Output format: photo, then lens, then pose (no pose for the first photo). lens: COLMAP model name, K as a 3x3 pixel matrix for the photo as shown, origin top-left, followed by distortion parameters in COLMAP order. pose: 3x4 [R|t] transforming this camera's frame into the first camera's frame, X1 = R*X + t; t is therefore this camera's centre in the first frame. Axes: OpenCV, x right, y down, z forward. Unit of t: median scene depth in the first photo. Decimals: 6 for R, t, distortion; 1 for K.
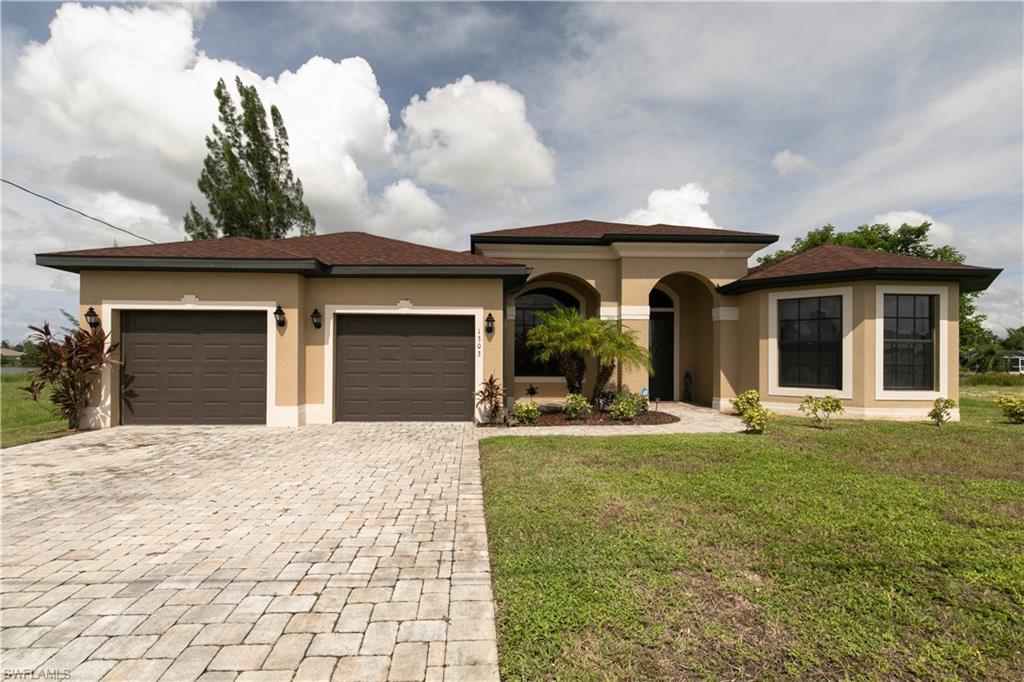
lens RADIAL K [[464.4, 0, 510.7], [0, 464.4, 355.0], [0, 0, 1]] dist [0.002629, 0.000602]
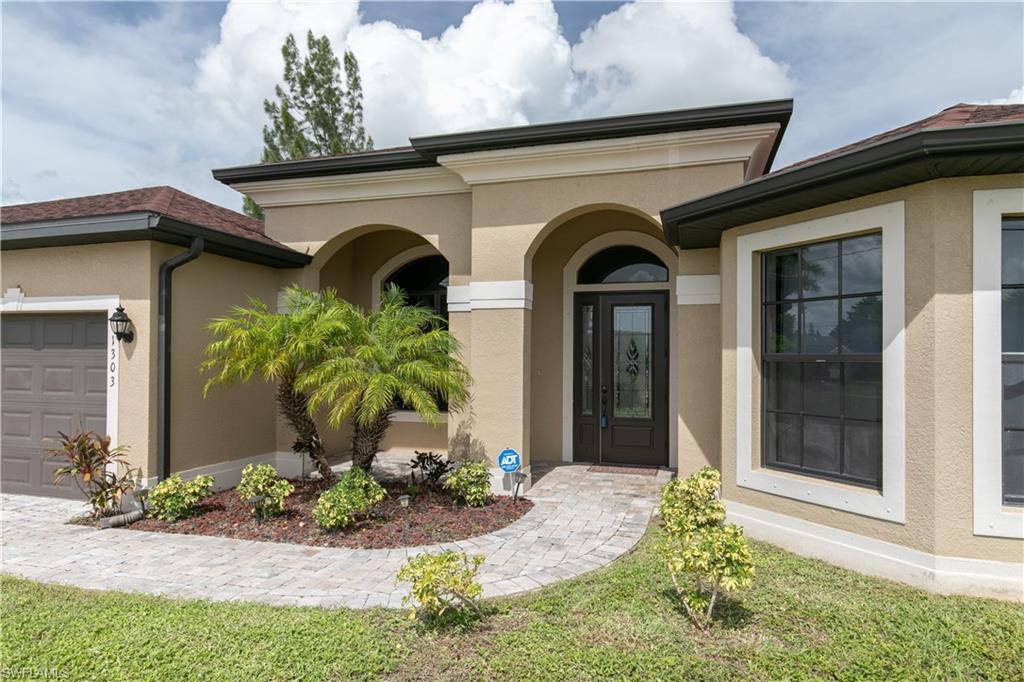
lens RADIAL K [[606.7, 0, 512.0], [0, 606.7, 341.0], [0, 0, 1]] dist [-0.003461, -0.001494]
pose [[0.946106, -0.010069, -0.323701, 0.491573], [0.005249, 0.999862, -0.015758, -0.029376], [0.323815, 0.013210, 0.946028, 0.385579]]
